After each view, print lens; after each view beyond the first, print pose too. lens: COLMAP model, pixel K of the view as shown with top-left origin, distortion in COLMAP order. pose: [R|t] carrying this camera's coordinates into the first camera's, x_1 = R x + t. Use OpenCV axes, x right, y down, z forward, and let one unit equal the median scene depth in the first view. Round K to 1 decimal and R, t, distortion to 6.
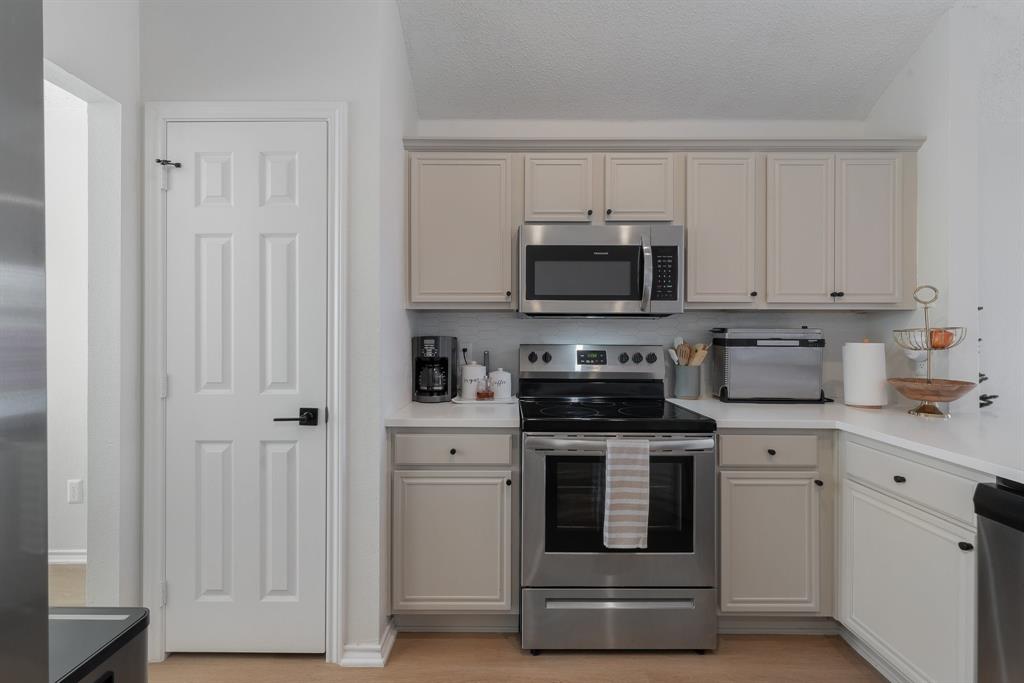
lens RADIAL K [[436.3, 0, 509.3], [0, 436.3, 335.4], [0, 0, 1]] dist [0.003190, 0.000245]
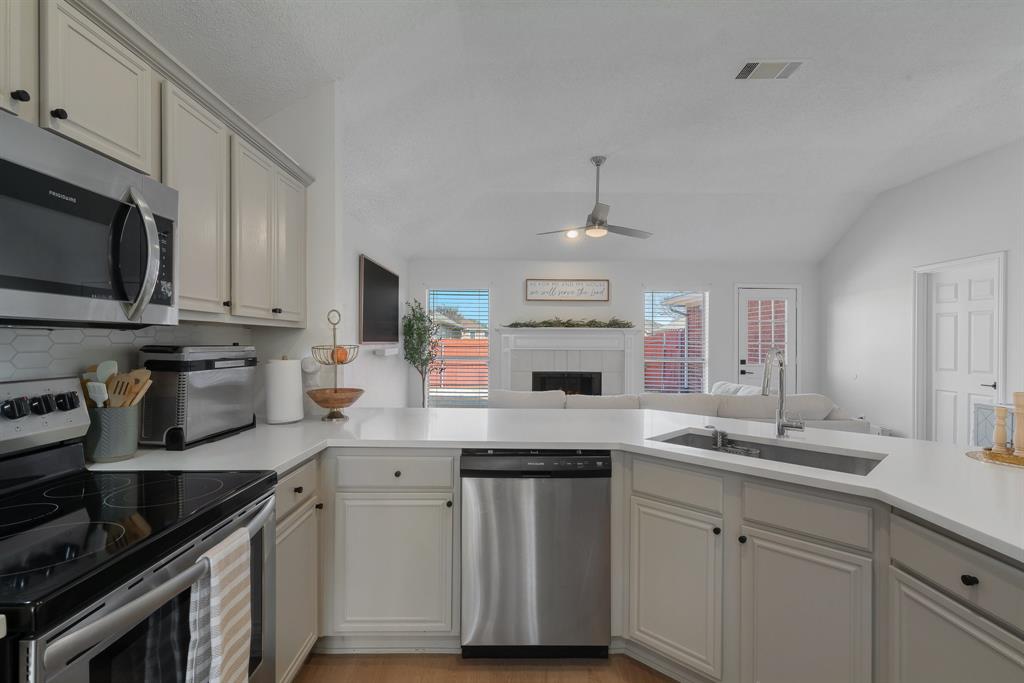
lens RADIAL K [[483.1, 0, 504.8], [0, 483.1, 340.9], [0, 0, 1]] dist [-0.000143, -0.001191]
pose [[0.000907, -0.001842, 0.999998, -0.317177], [-0.003374, 0.999993, 0.001845, -0.030929], [-0.999994, -0.003376, 0.000900, 0.501439]]
